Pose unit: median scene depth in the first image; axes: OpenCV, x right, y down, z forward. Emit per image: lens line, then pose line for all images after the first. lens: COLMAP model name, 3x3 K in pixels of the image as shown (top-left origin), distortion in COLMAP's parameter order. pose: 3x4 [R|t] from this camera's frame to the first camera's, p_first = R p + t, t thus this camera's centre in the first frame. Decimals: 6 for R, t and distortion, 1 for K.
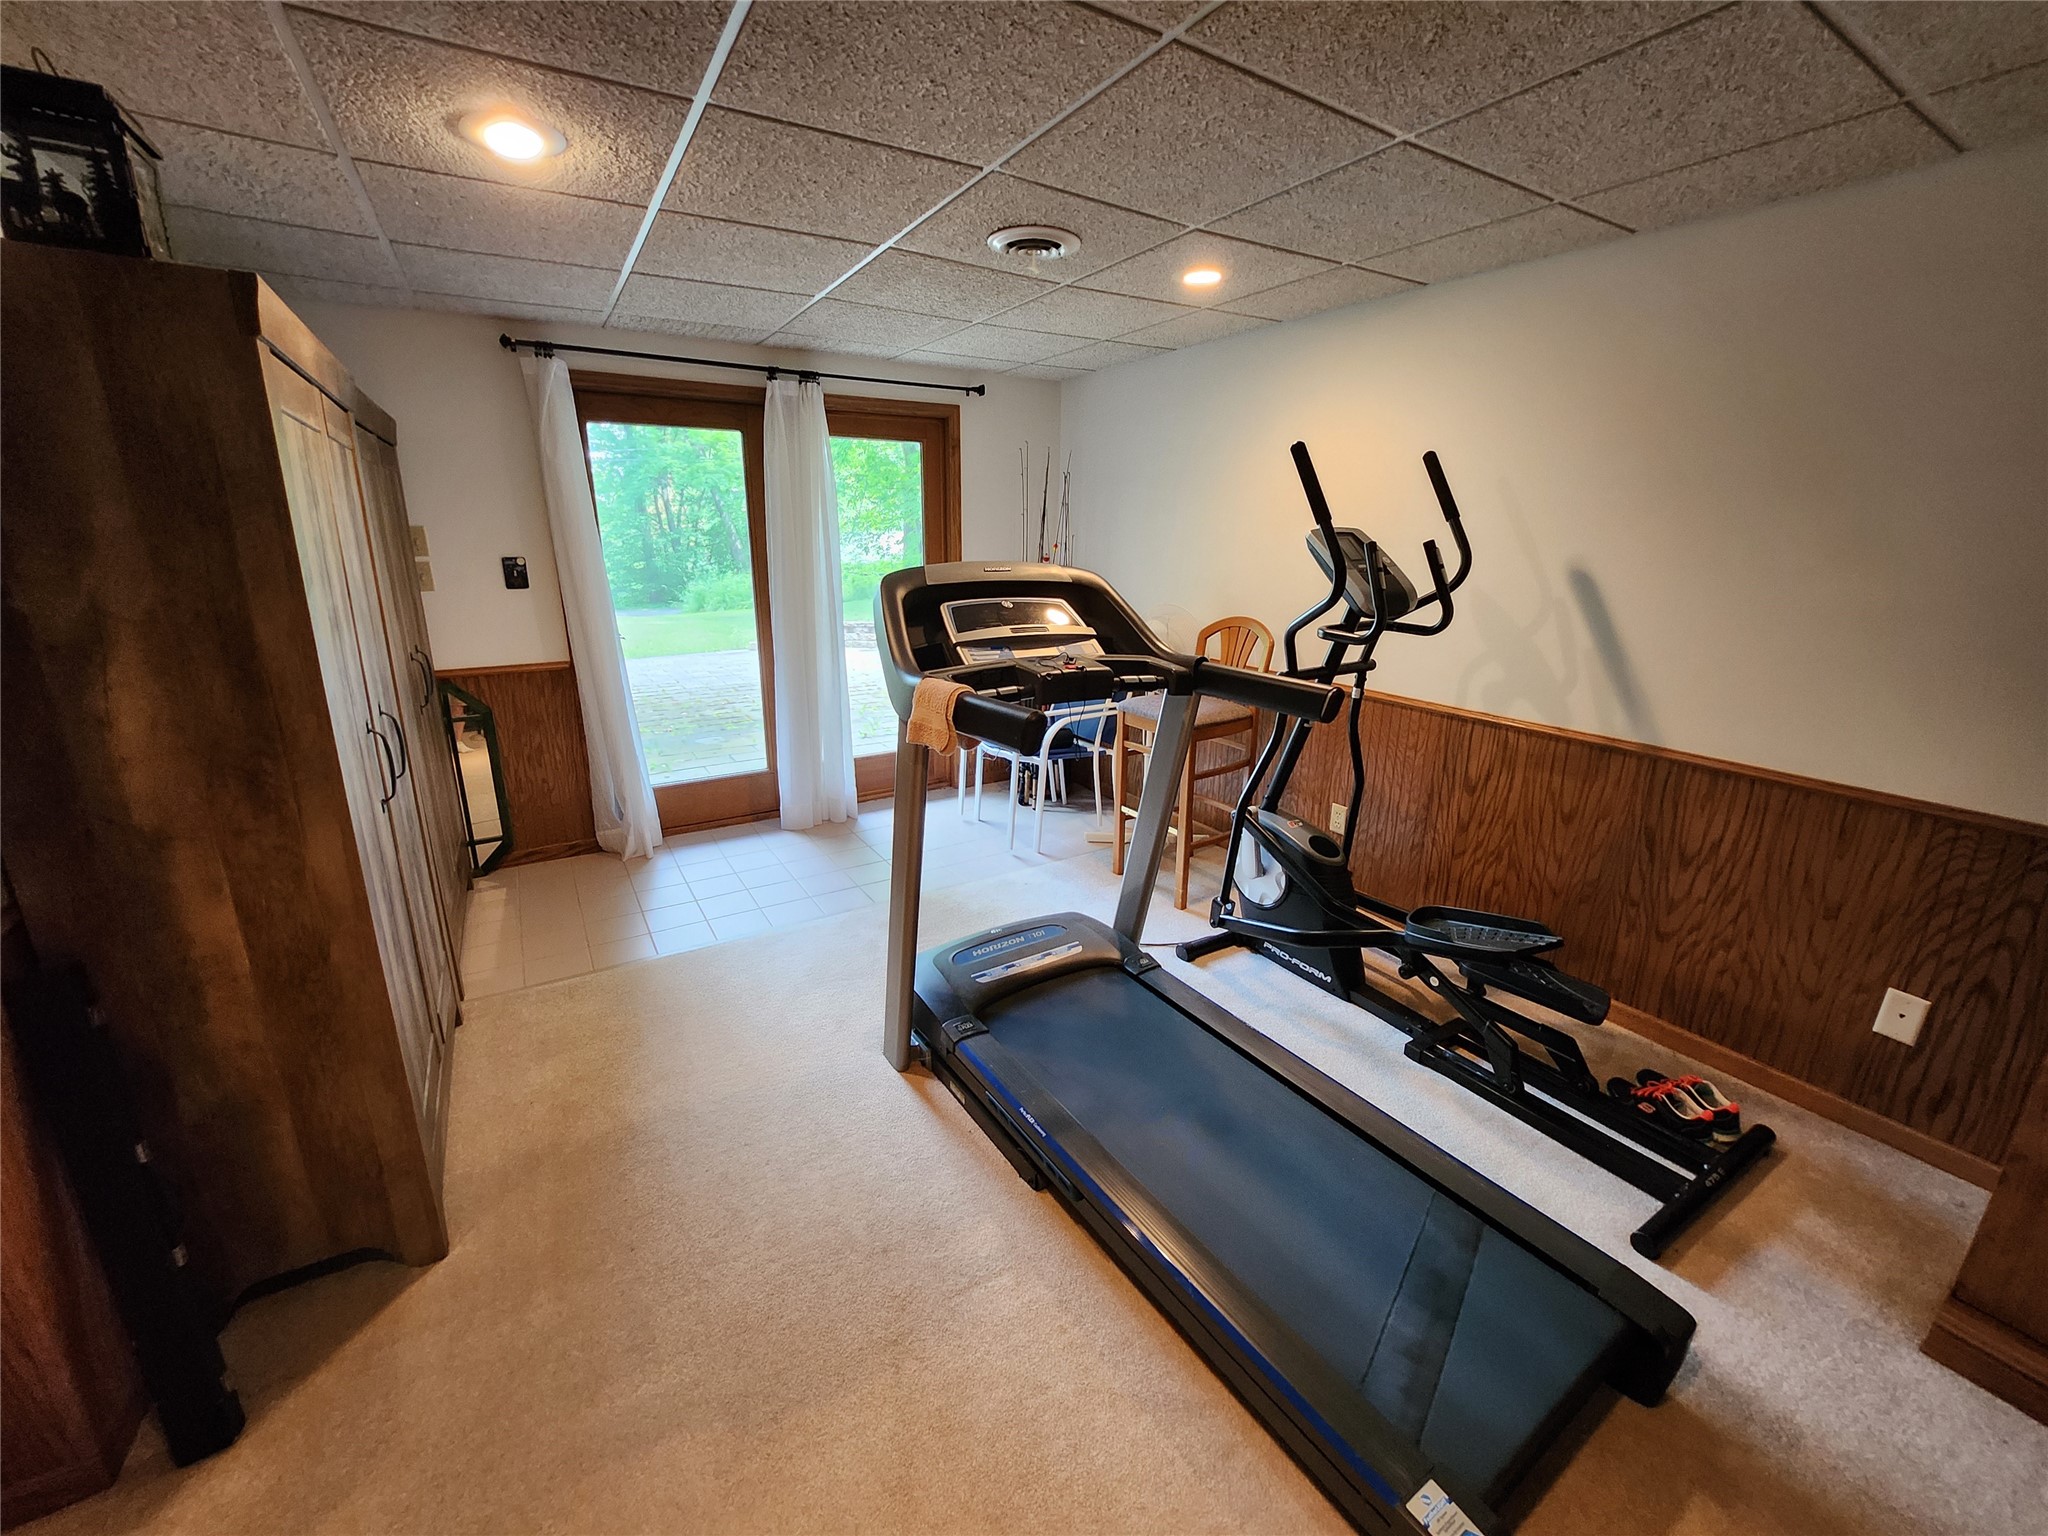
lens RADIAL K [[813.0, 0, 1019.3], [0, 813.0, 753.5], [0, 0, 1]] dist [-0.016188, 0.000455]
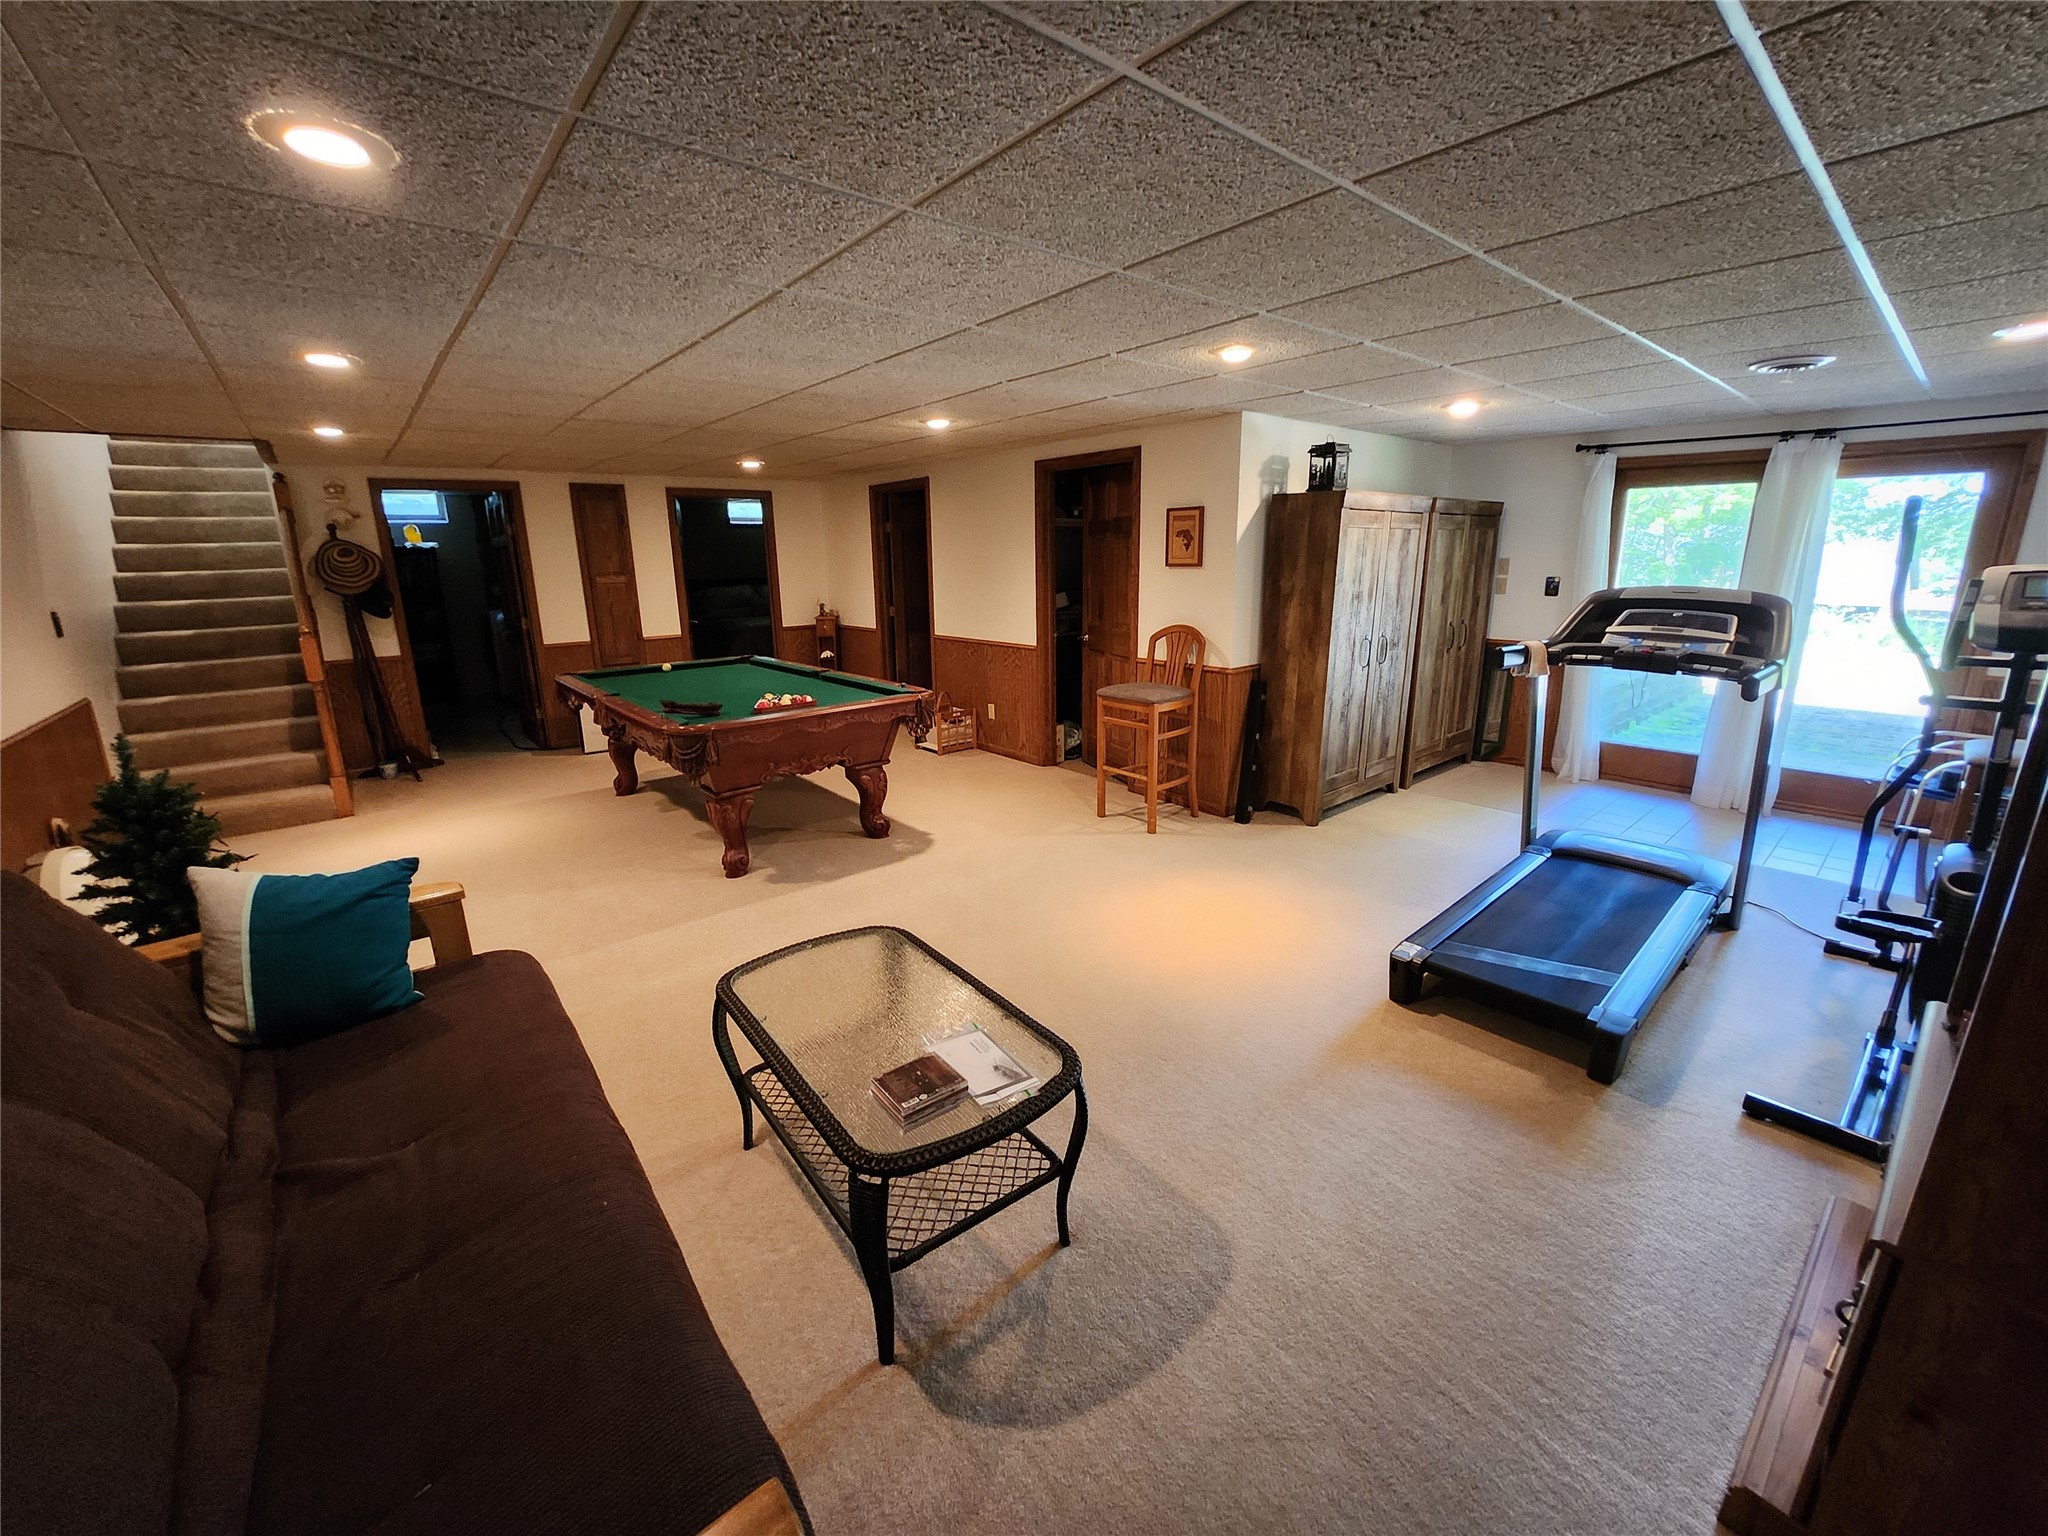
lens RADIAL K [[813.0, 0, 1029.5], [0, 813.0, 763.8], [0, 0, 1]] dist [-0.016188, 0.000455]
pose [[0.150667, 0.242820, -0.958299, 0.869033], [-0.248976, 0.947439, 0.200924, 0.051917], [0.956719, 0.208321, 0.203204, -0.270047]]
